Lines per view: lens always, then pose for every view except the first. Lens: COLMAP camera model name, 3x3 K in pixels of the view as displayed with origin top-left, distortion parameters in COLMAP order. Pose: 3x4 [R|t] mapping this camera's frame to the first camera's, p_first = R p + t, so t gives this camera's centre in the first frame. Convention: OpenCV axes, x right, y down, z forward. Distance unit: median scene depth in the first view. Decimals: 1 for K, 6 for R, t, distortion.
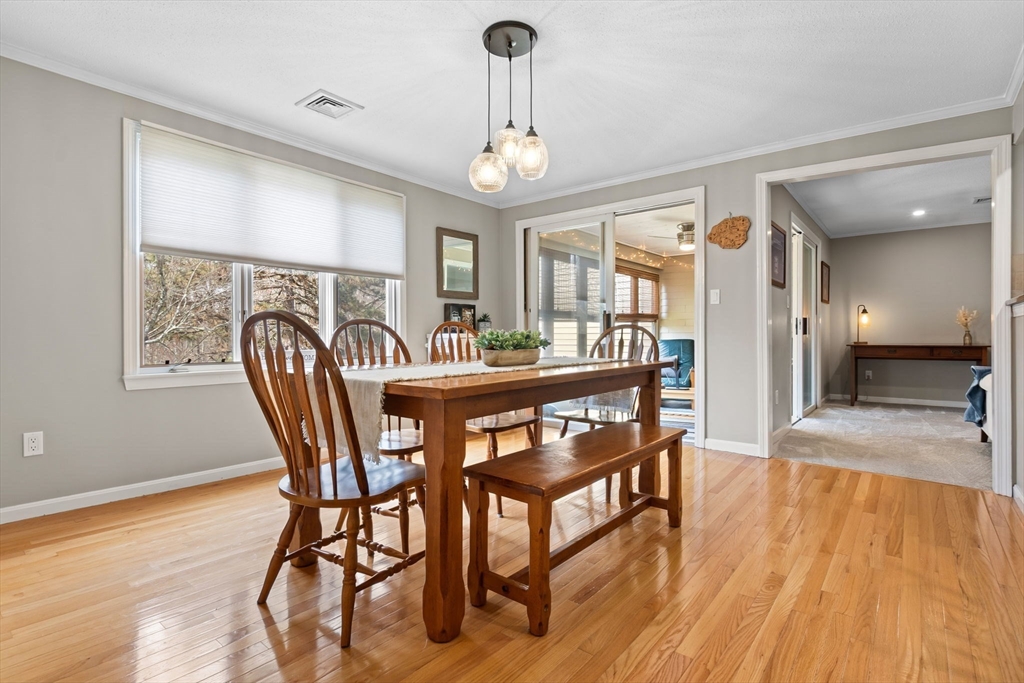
lens RADIAL K [[486.6, 0, 512.0], [0, 486.6, 341.5], [0, 0, 1]] dist [-0.000527, -0.000008]
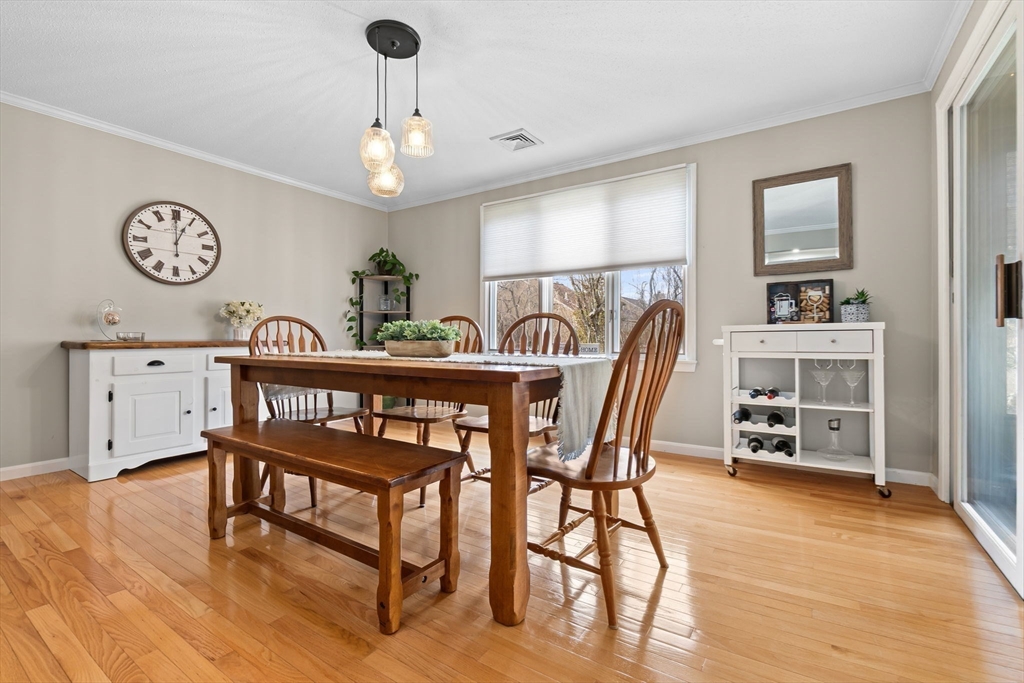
lens RADIAL K [[444.7, 0, 518.1], [0, 444.7, 337.4], [0, 0, 1]] dist [-0.000733, -0.000036]
pose [[0.103208, 0.003622, -0.994653, 0.580882], [-0.011943, 0.999926, 0.002402, 0.004007], [0.994588, 0.011631, 0.103244, 0.705300]]
